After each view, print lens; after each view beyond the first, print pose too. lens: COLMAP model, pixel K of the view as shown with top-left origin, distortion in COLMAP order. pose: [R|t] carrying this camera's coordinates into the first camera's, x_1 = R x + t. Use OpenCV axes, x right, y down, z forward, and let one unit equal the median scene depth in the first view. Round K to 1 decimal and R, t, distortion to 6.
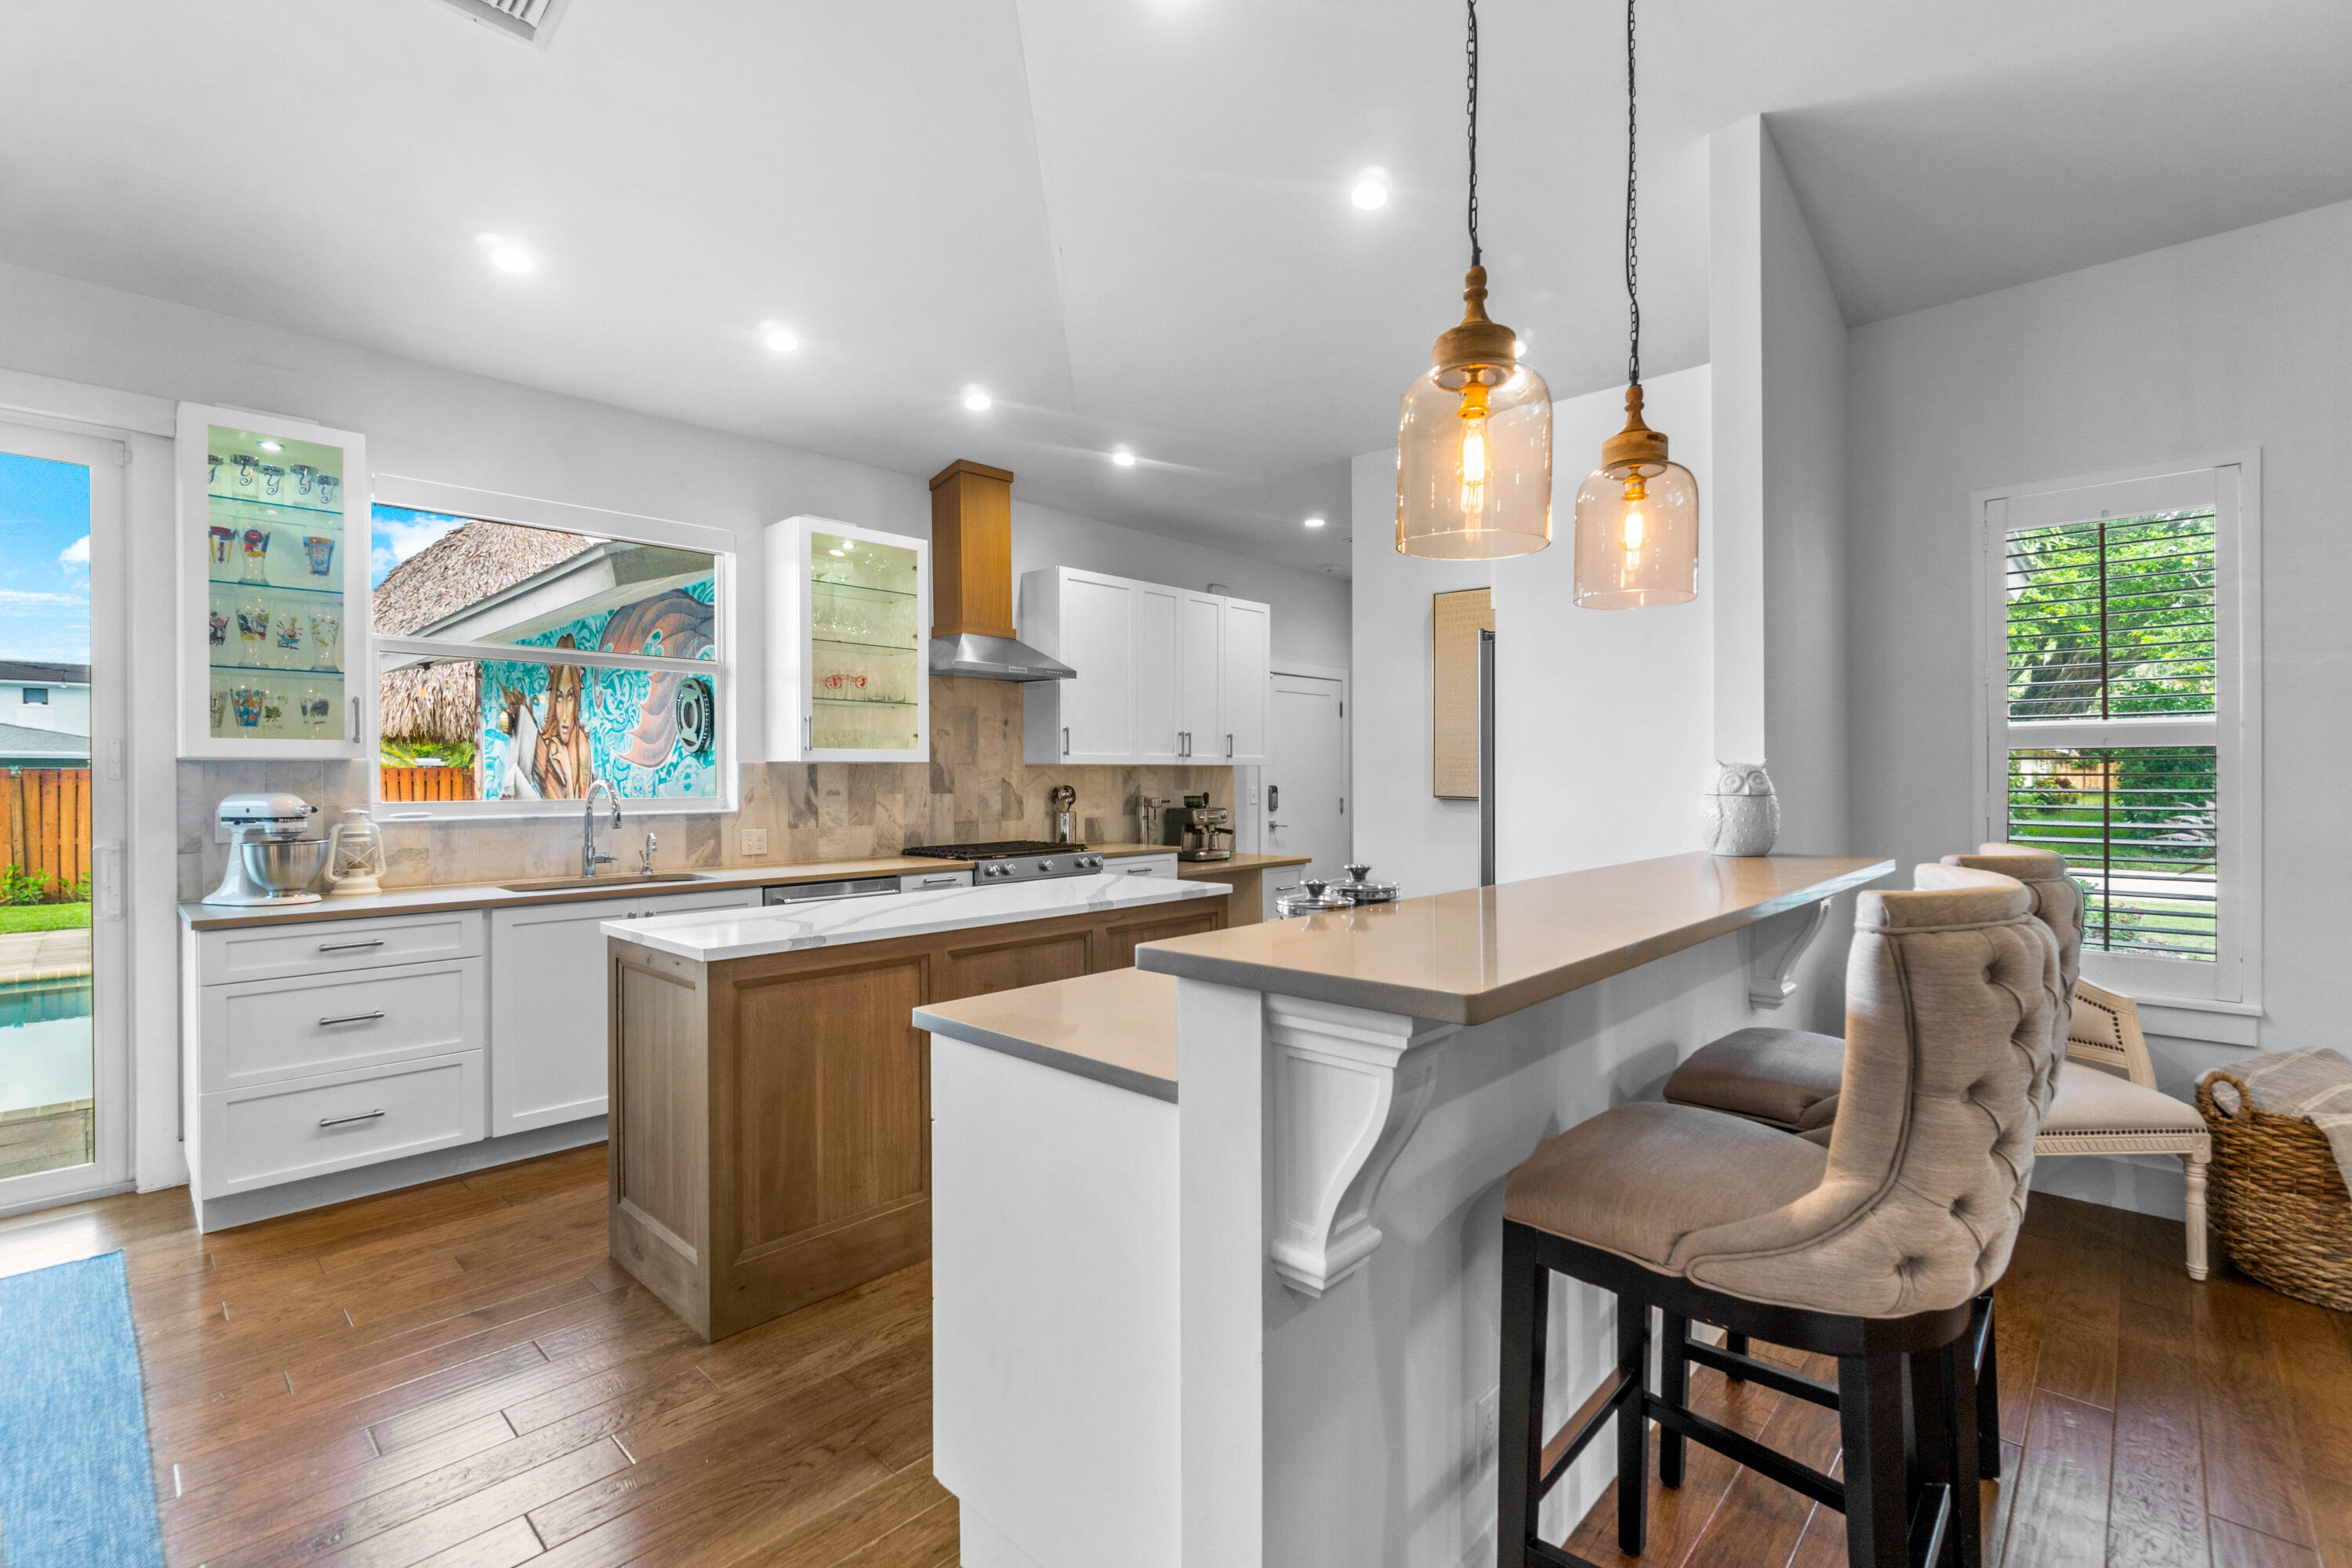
lens RADIAL K [[1029.0, 0, 1186.6], [0, 1029.0, 779.4], [0, 0, 1]] dist [-0.005762, -0.000455]
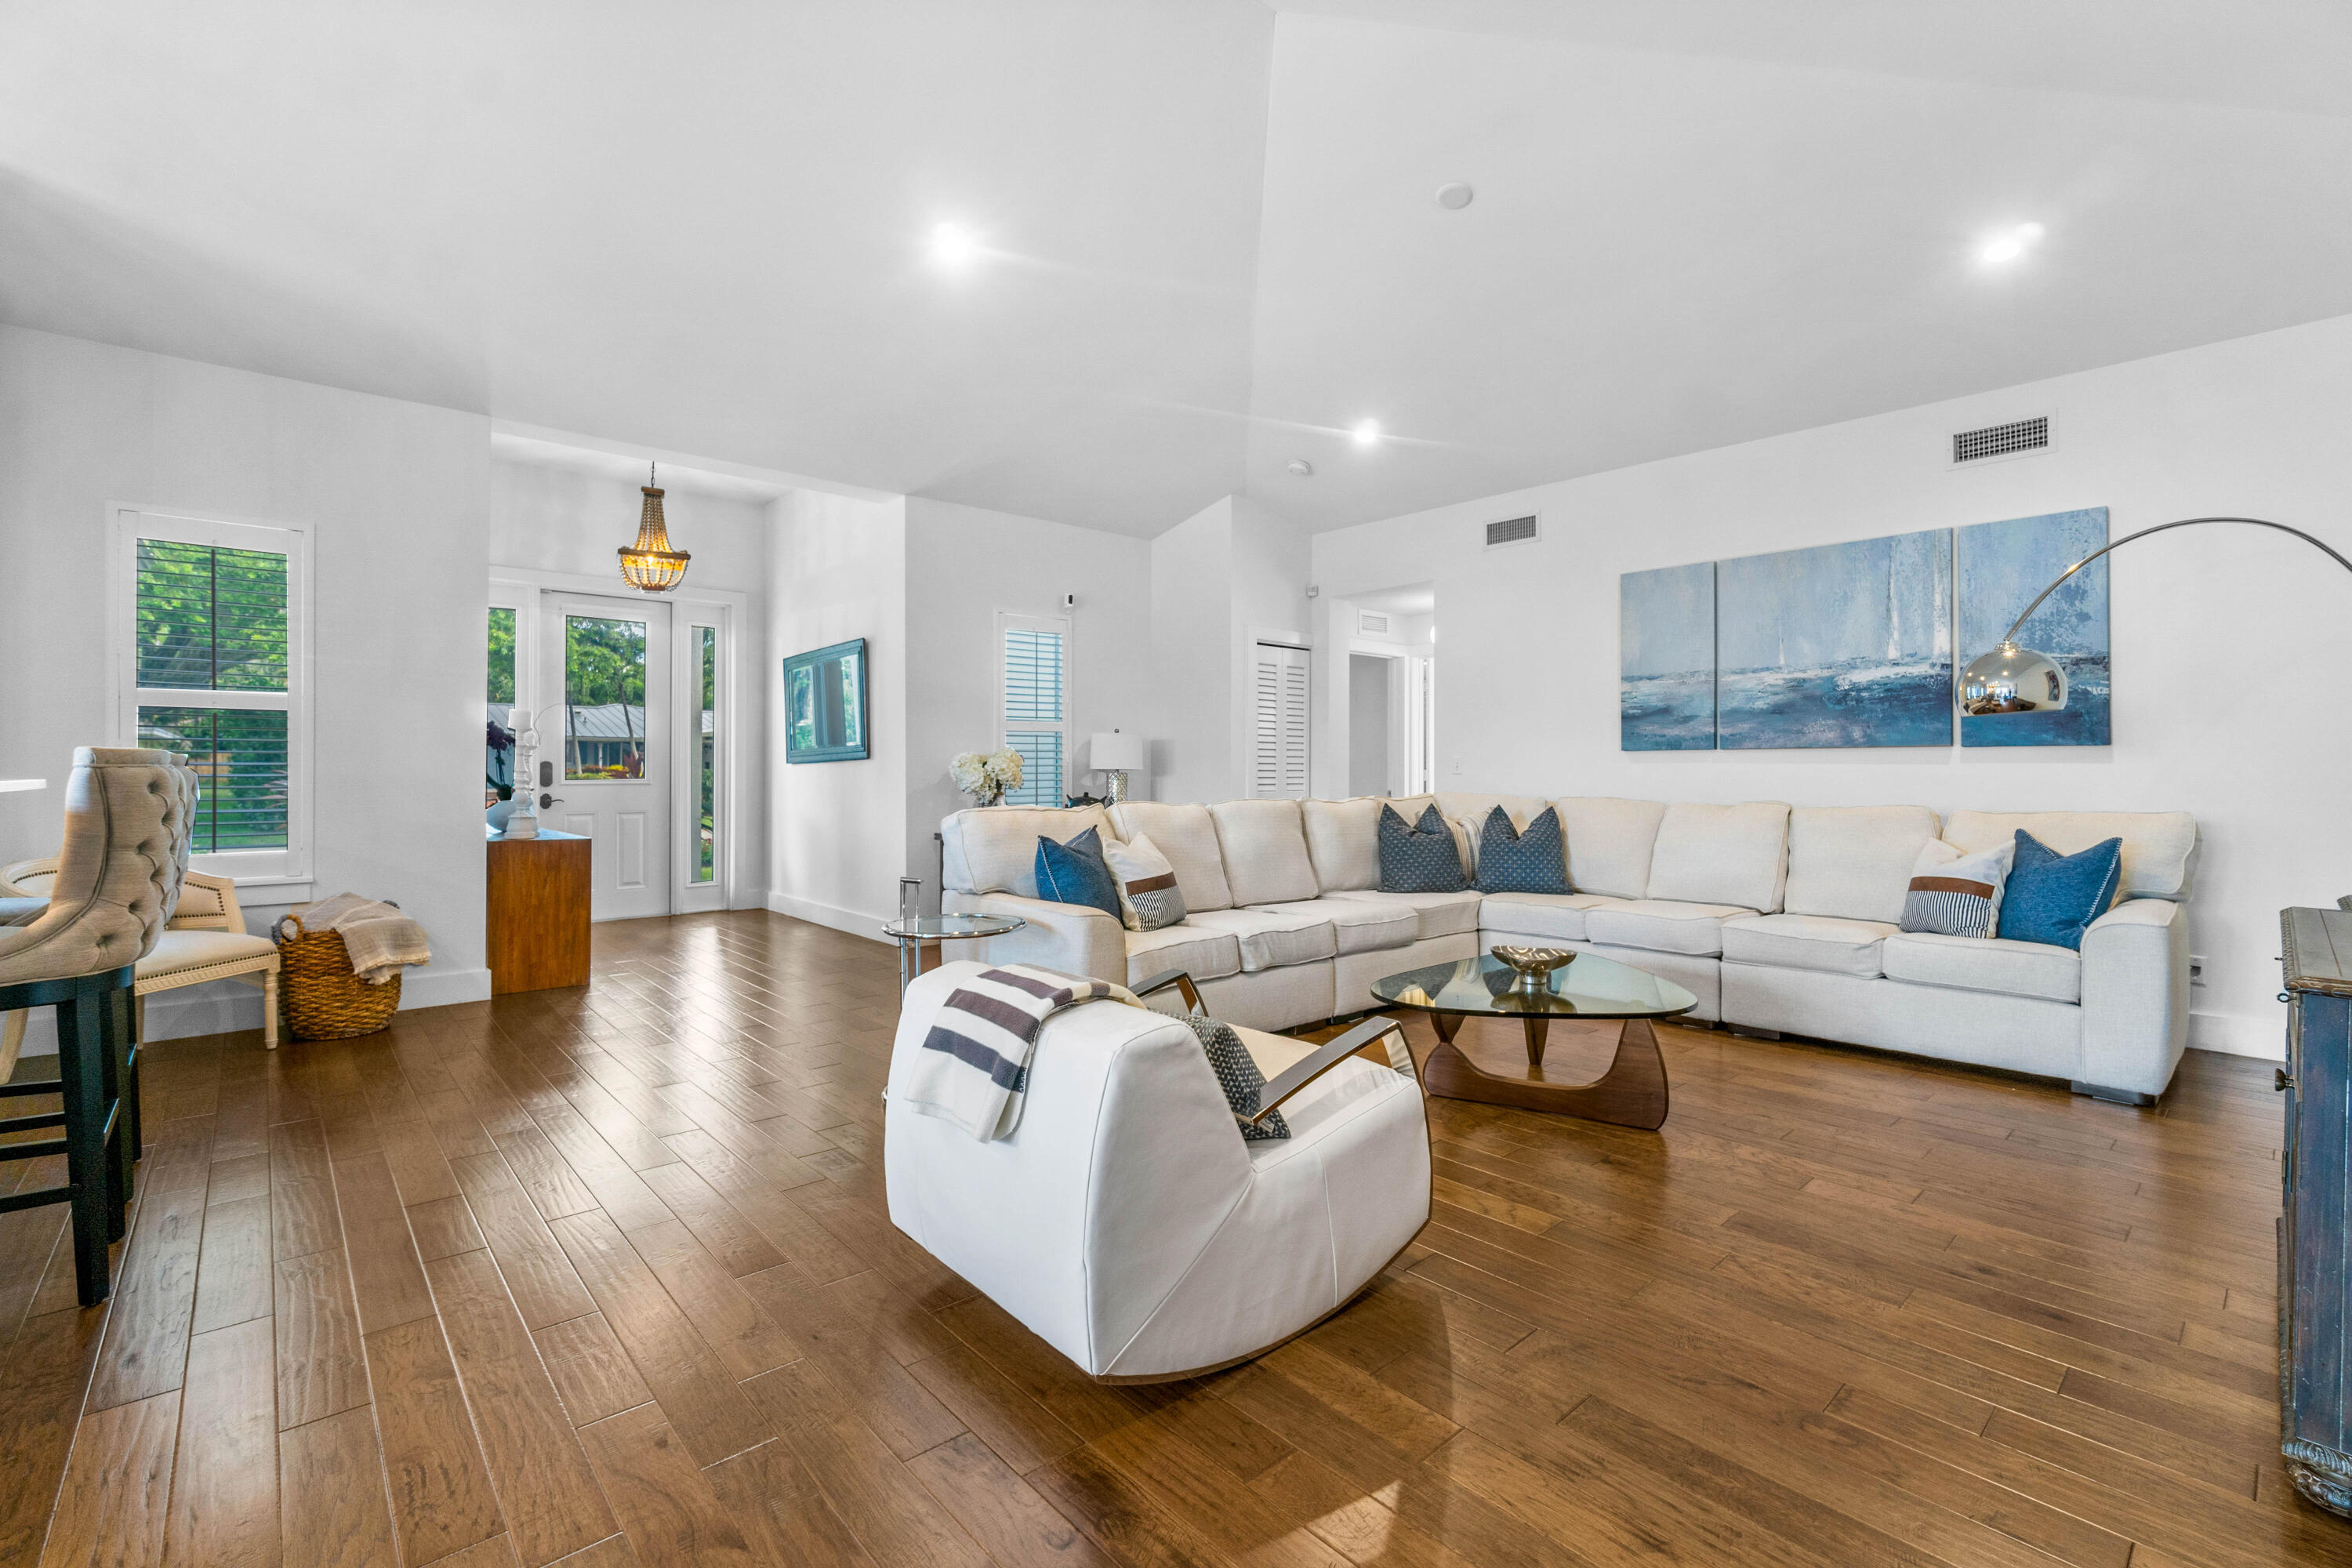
lens RADIAL K [[1029.0, 0, 1175.0], [0, 1029.0, 776.4], [0, 0, 1]] dist [-0.005762, -0.000455]
pose [[0.087524, 0.003789, 0.996155, -0.462678], [-0.005138, 0.999981, -0.003352, 0.071309], [-0.996149, -0.004825, 0.087542, -0.524401]]
